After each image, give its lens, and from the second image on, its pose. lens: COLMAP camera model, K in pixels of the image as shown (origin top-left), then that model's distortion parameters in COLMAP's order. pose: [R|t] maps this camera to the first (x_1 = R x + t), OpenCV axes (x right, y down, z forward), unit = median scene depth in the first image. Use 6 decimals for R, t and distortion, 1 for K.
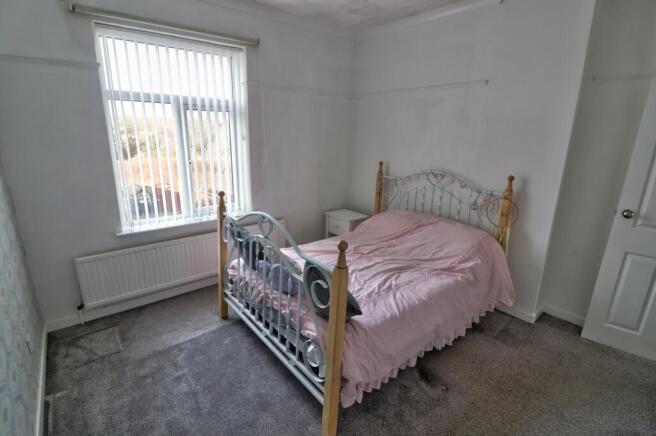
lens RADIAL K [[308.6, 0, 324.3], [0, 308.6, 216.8], [0, 0, 1]] dist [-0.022292, -0.000839]
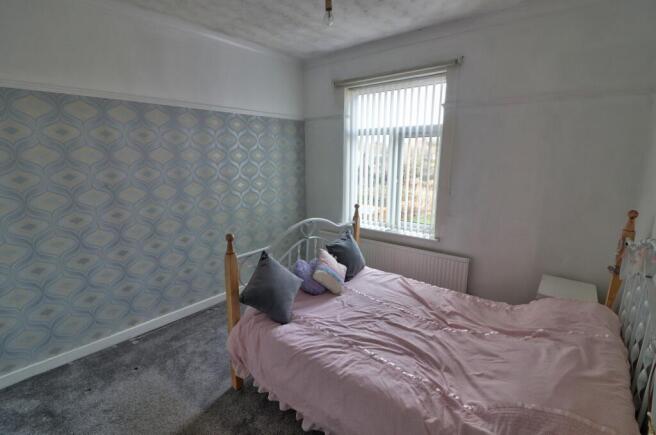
lens RADIAL K [[308.6, 0, 324.3], [0, 308.6, 216.3], [0, 0, 1]] dist [-0.022292, -0.000839]
pose [[0.198427, 0.172933, -0.964739, 0.733916], [-0.253252, 0.959931, 0.119982, -0.133226], [0.946832, 0.220514, 0.234271, 0.535972]]
